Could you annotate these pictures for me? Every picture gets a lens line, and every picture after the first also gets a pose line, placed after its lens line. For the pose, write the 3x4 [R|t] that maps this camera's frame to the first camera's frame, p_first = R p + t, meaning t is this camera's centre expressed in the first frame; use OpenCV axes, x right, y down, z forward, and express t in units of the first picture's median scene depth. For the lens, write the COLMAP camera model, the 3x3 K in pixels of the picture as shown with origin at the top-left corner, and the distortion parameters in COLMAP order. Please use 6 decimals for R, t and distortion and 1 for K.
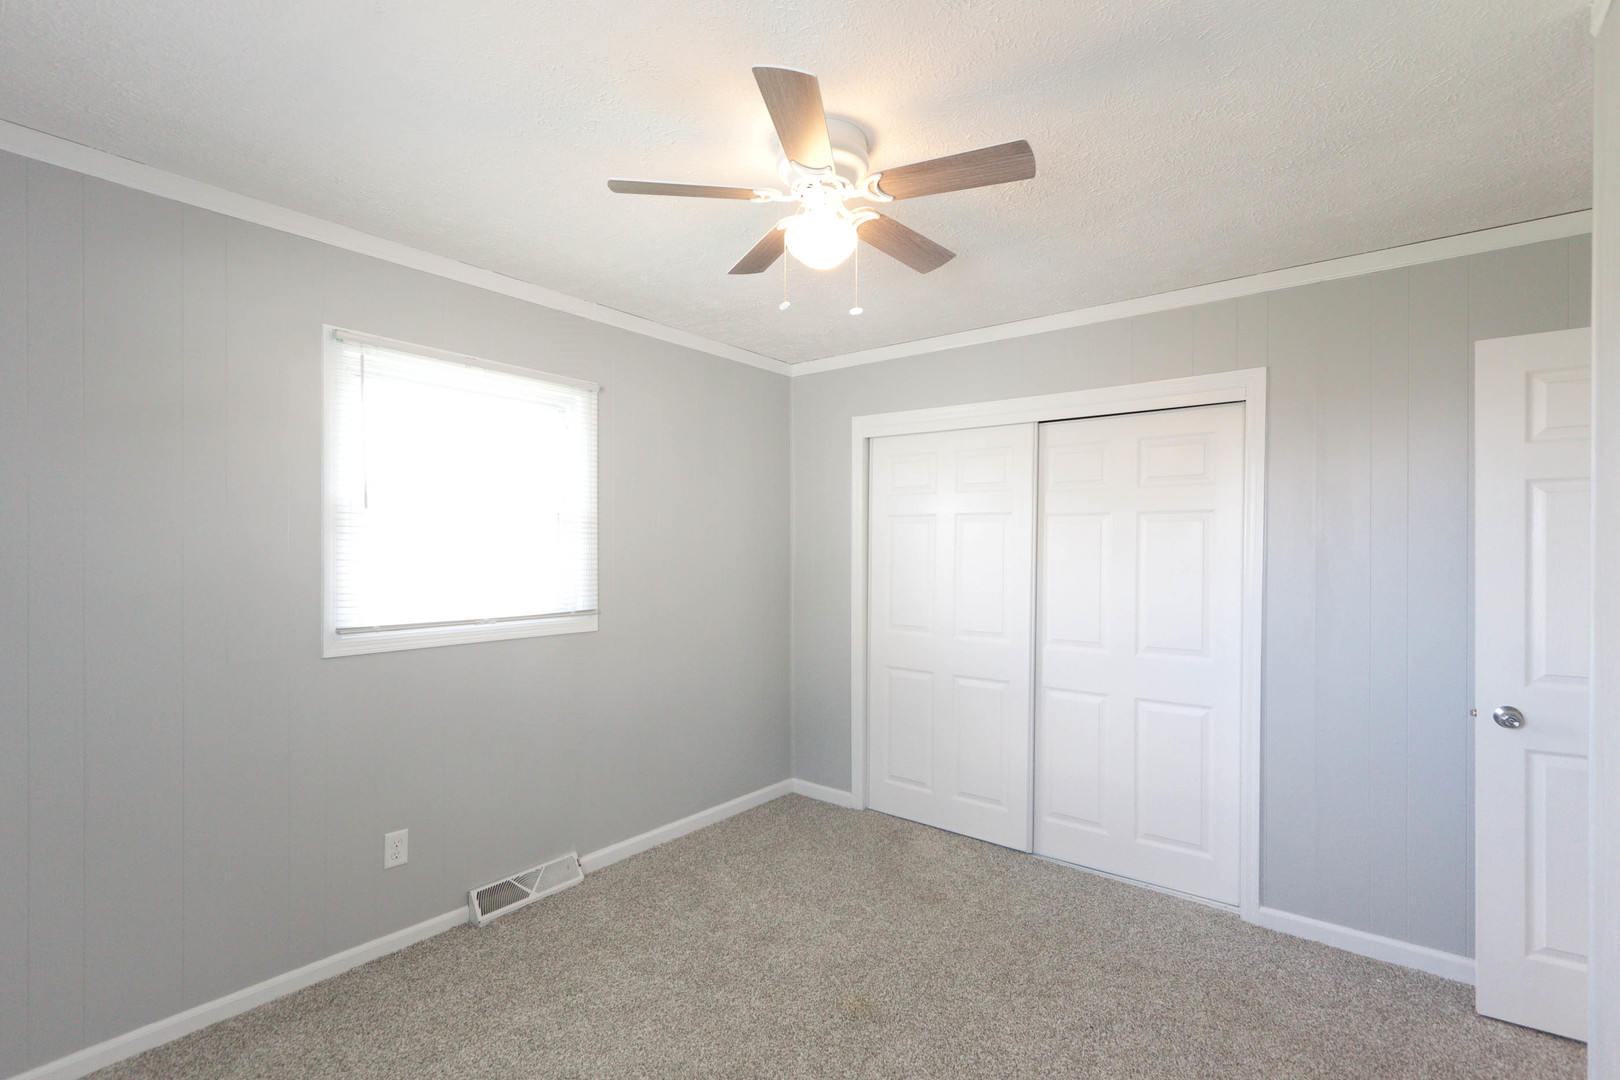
lens RADIAL K [[749.8, 0, 814.9], [0, 749.8, 541.9], [0, 0, 1]] dist [0.003405, -0.002627]
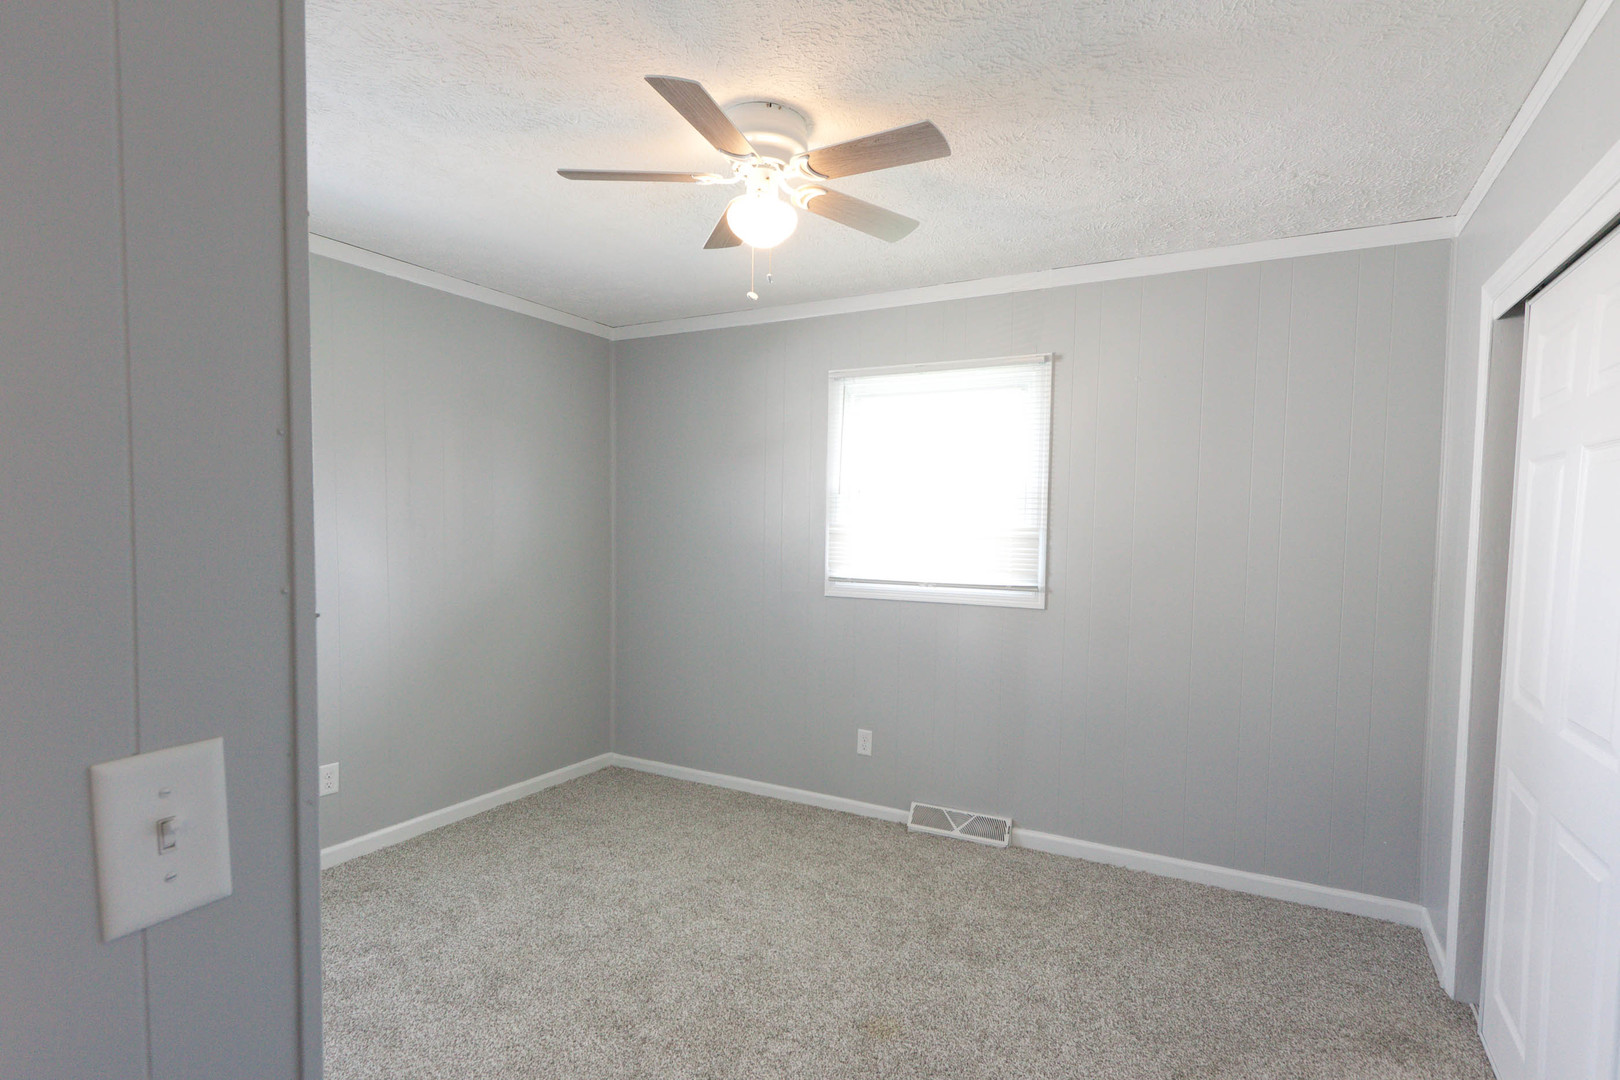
lens RADIAL K [[802.3, 0, 816.7], [0, 802.3, 555.0], [0, 0, 1]] dist [-0.011000, 0.000259]
pose [[0.158839, 0.036996, -0.986611, 0.781372], [-0.004119, 0.999314, 0.036809, 0.012491], [0.987296, -0.001783, 0.158882, 0.621147]]
